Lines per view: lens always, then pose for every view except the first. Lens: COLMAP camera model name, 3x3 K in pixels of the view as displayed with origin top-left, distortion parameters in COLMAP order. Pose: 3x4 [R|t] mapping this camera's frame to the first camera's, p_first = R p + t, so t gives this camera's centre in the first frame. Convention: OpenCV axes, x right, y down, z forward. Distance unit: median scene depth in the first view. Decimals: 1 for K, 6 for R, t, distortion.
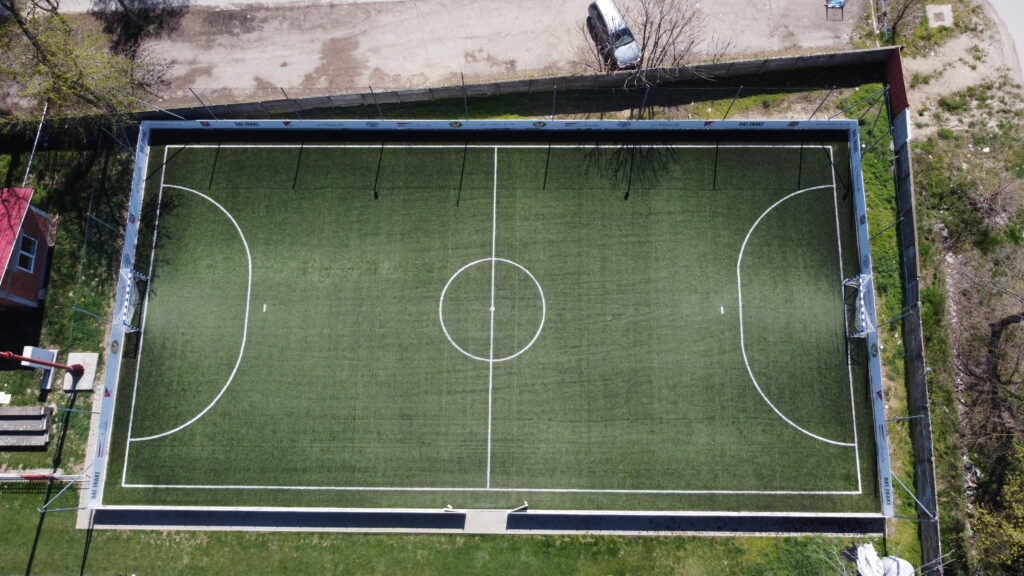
lens RADIAL K [[721.7, 0, 511.9], [0, 721.7, 290.7], [0, 0, 1]] dist [-0.000219, 0.003489]
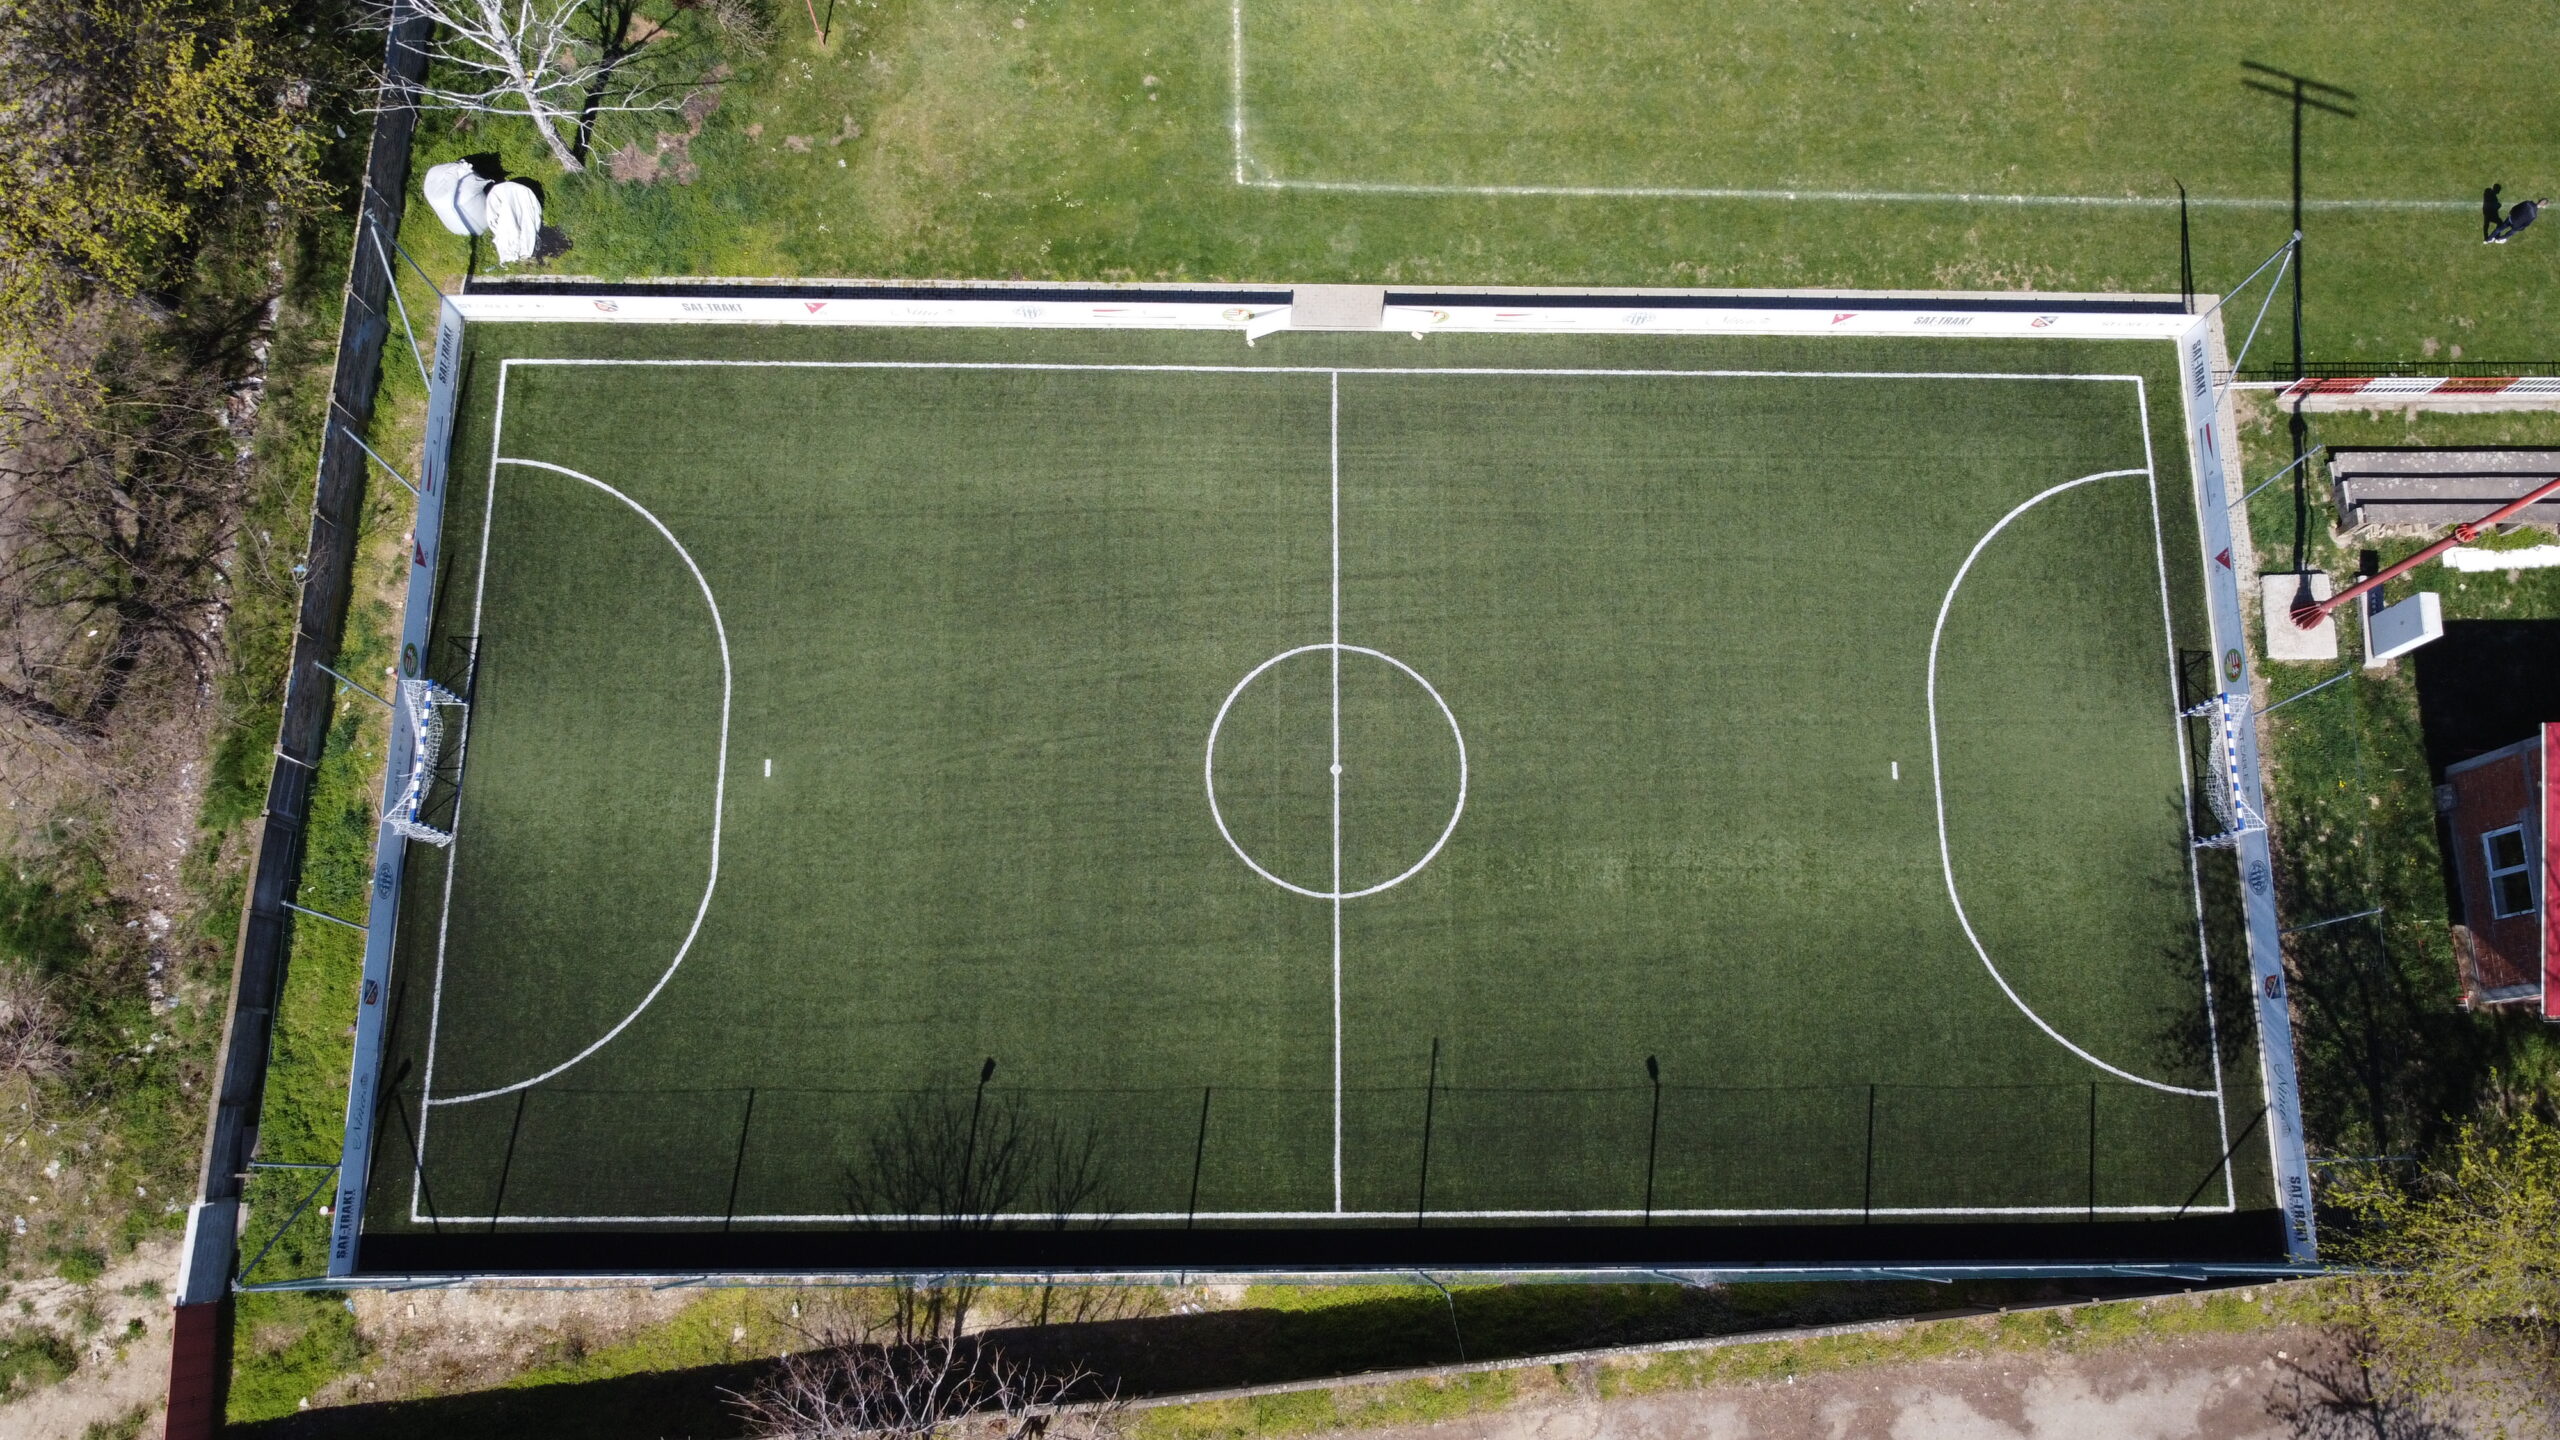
lens RADIAL K [[1804.3, 0, 1278.9], [0, 1804.3, 716.5], [0, 0, 1]] dist [-0.000219, 0.003489]
pose [[-0.999769, 0.009775, -0.019130, 0.024448], [-0.017052, -0.902702, 0.429928, -0.384959], [-0.013067, 0.430155, 0.902661, 0.072863]]
